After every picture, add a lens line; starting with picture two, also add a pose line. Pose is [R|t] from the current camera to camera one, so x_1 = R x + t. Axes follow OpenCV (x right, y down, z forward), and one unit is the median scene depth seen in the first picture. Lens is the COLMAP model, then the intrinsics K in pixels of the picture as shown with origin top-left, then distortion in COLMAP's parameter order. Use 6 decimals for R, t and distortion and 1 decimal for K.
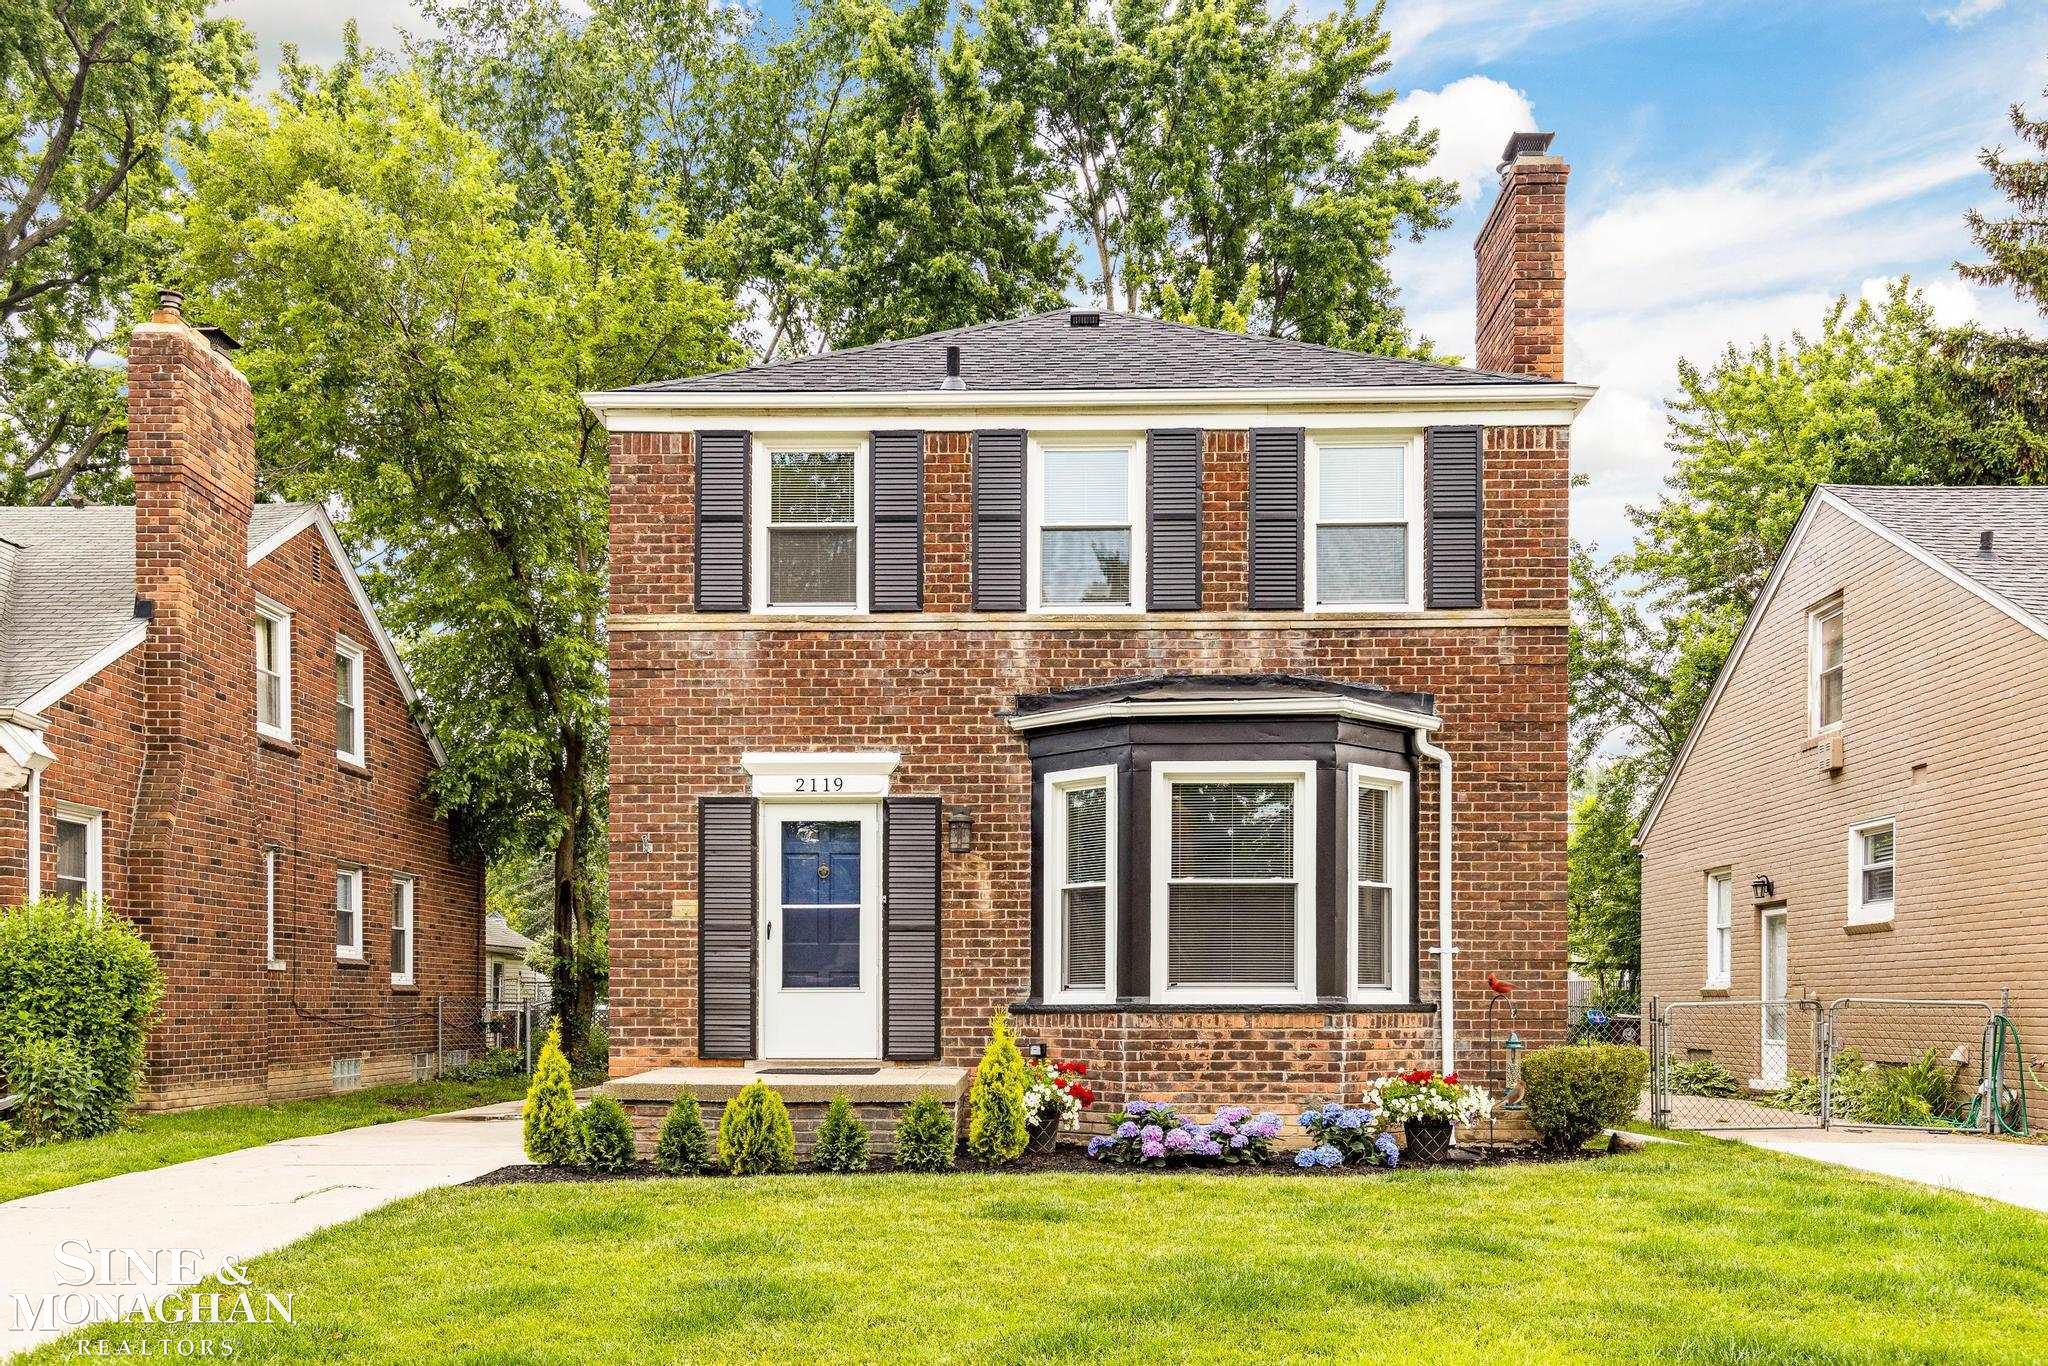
lens RADIAL K [[1598.0, 0, 1025.2], [0, 1598.0, 697.9], [0, 0, 1]] dist [0.004898, 0.002011]
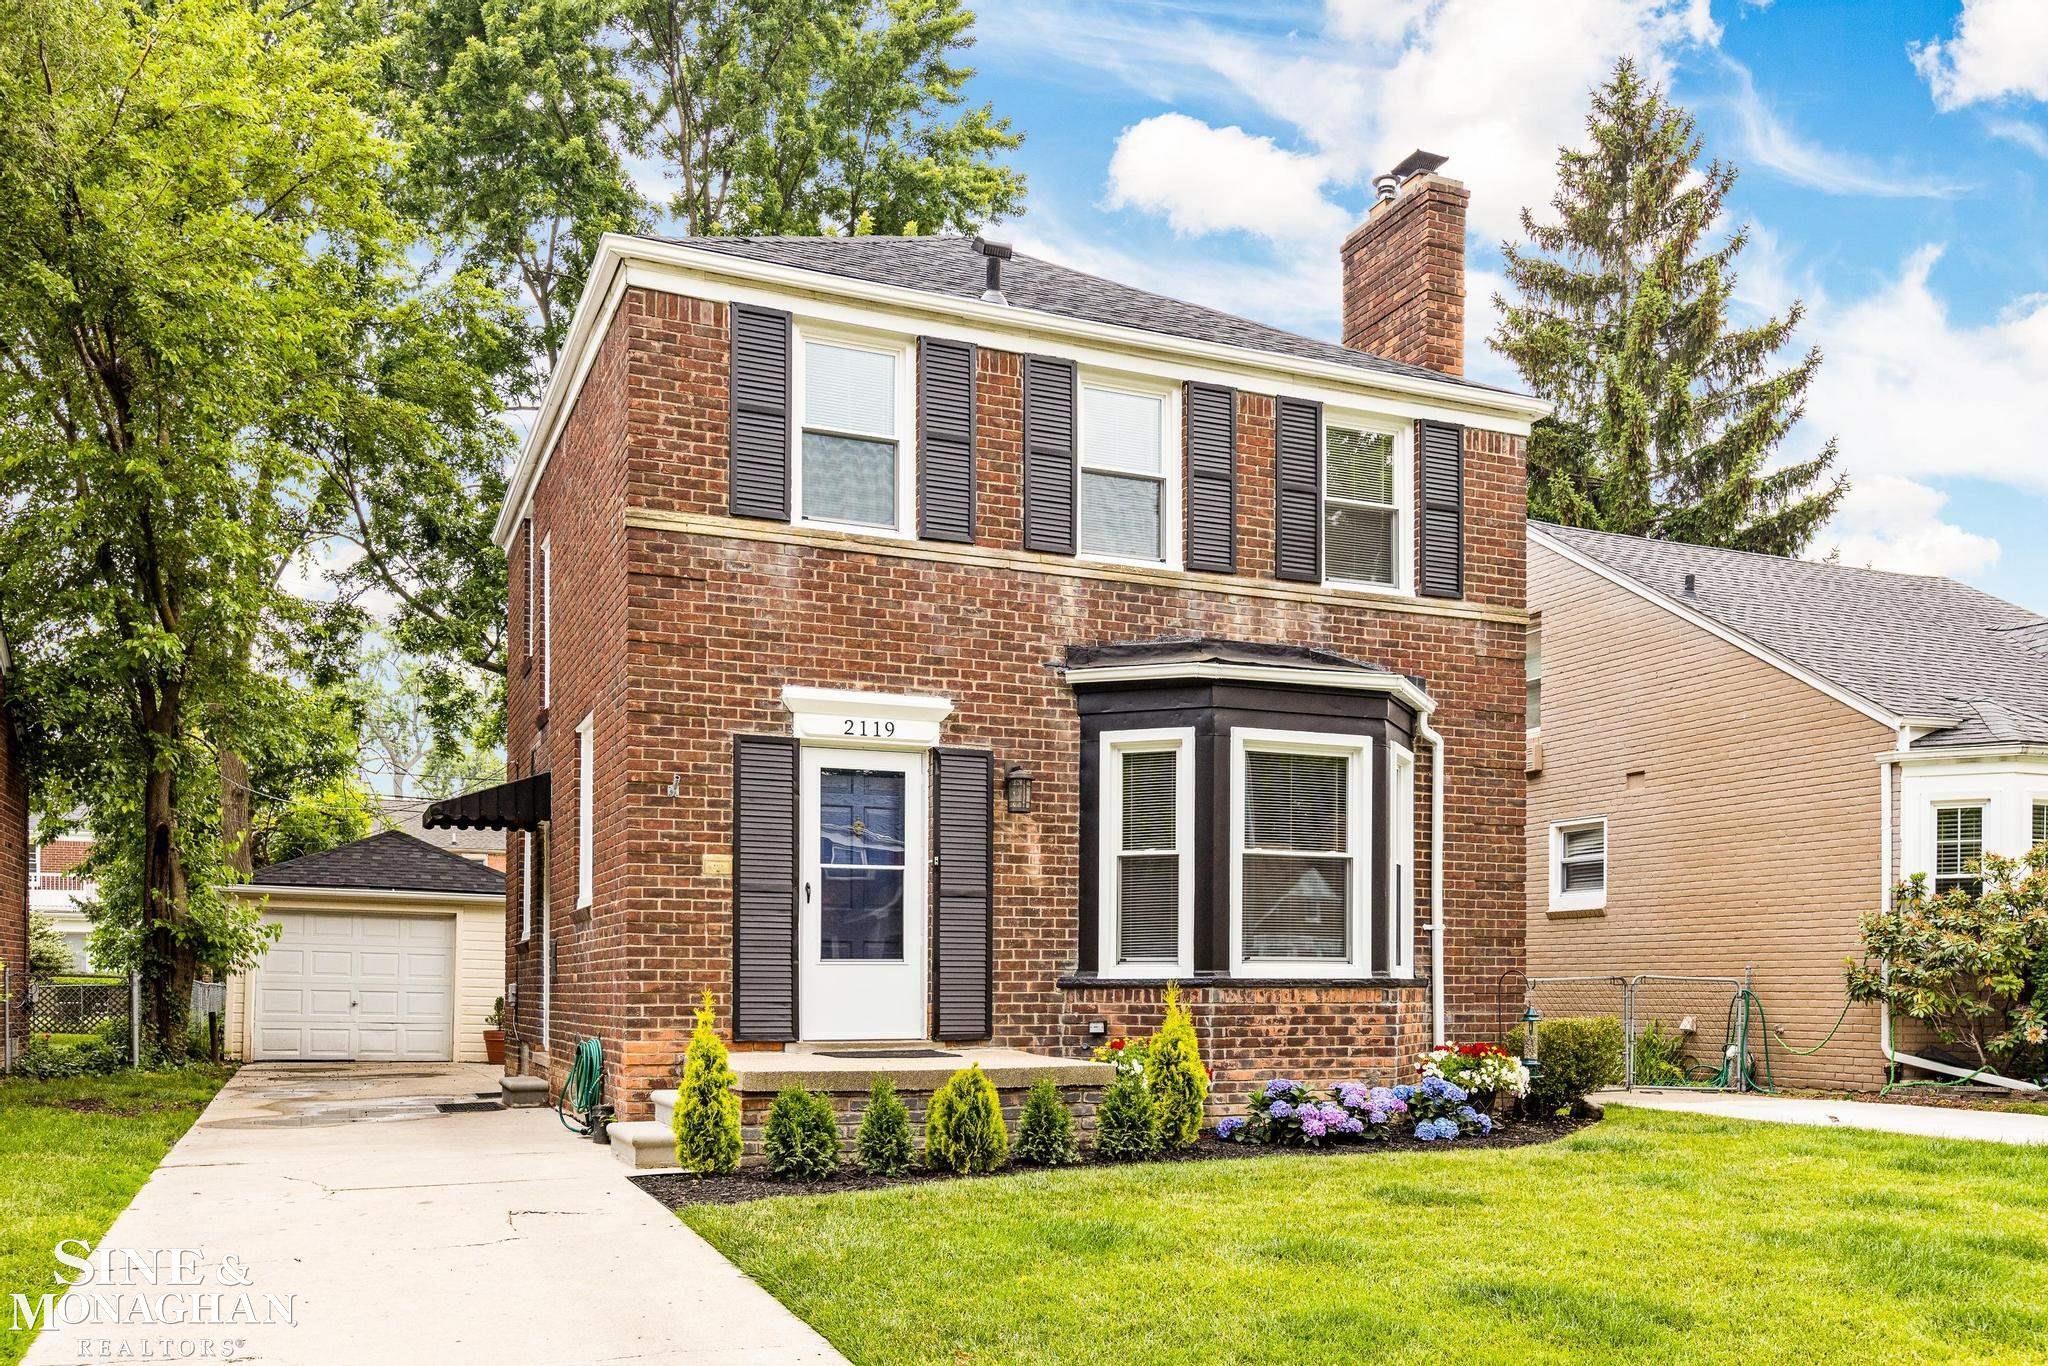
lens RADIAL K [[1633.1, 0, 1024.0], [0, 1633.1, 683.0], [0, 0, 1]] dist [0.007434, 0.001716]
pose [[0.910419, 0.075463, 0.406747, -0.415901], [-0.078327, 0.996881, -0.009629, 0.031272], [-0.406205, -0.023093, 0.913490, 0.146040]]
